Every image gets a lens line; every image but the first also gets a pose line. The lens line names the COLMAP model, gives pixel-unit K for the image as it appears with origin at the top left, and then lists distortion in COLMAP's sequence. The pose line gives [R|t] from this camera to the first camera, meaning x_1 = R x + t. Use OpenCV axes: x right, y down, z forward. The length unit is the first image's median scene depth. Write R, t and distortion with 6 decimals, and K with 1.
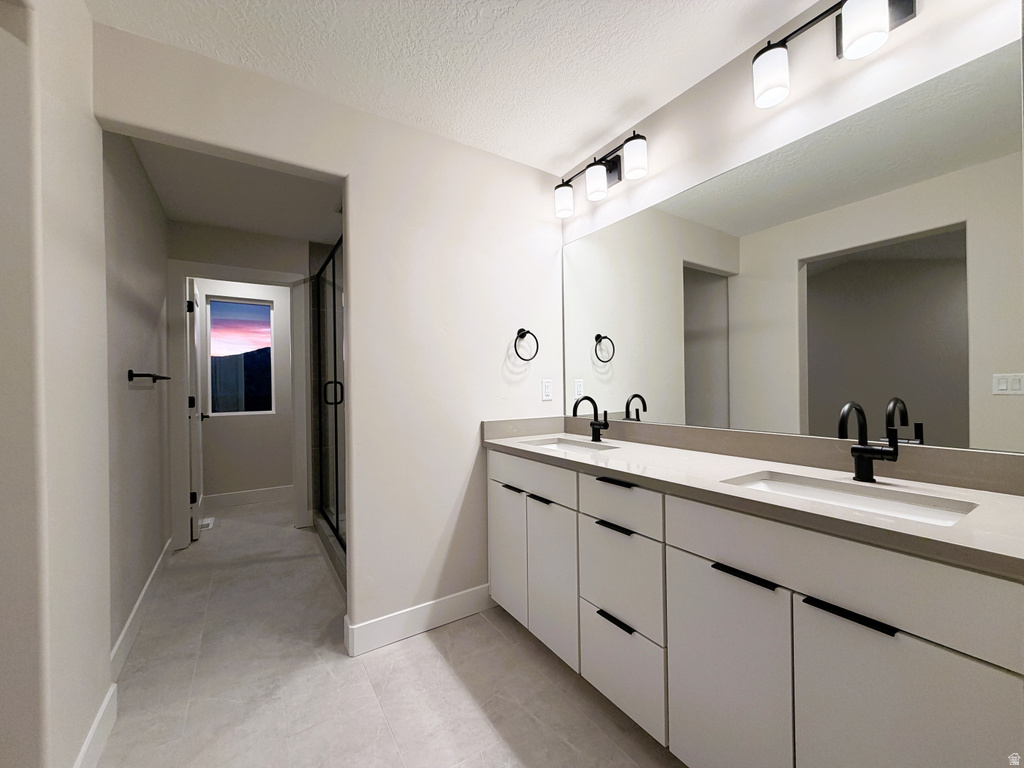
lens RADIAL K [[407.1, 0, 514.2], [0, 407.1, 383.5], [0, 0, 1]] dist [-0.001219, 0.001251]
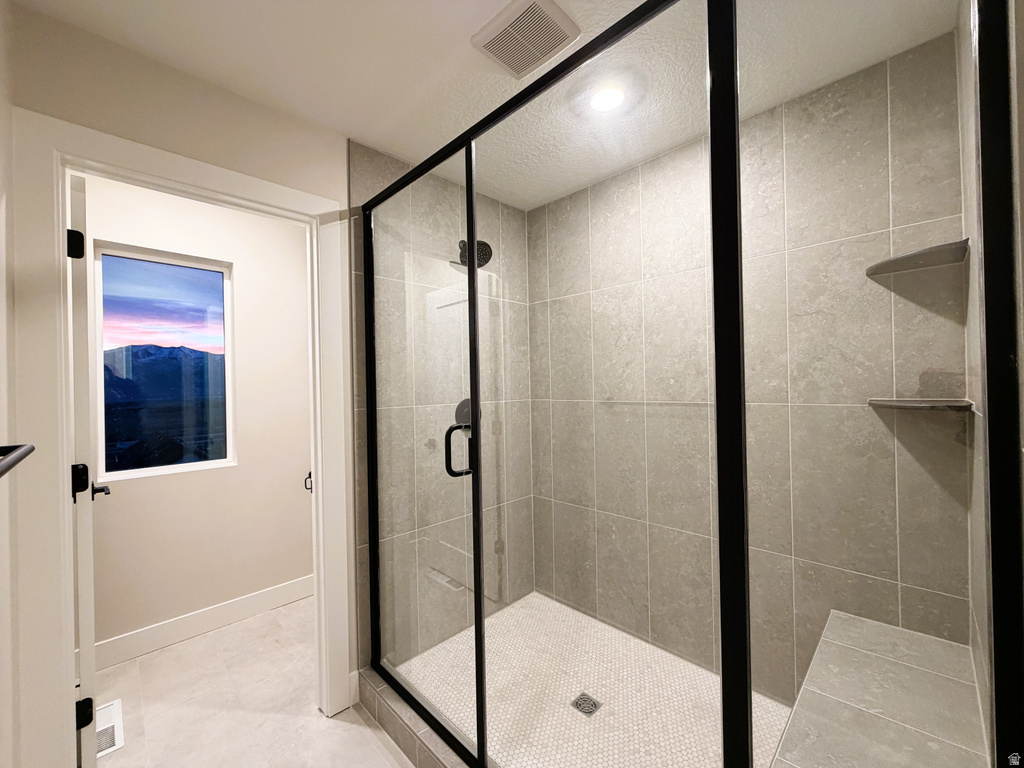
lens RADIAL K [[407.1, 0, 509.4], [0, 407.1, 383.6], [0, 0, 1]] dist [-0.001219, 0.001251]
pose [[0.979496, -0.003969, 0.201424, -0.412739], [0.005502, 0.999960, -0.007051, -0.039062], [-0.201388, 0.008015, 0.979479, 0.467214]]
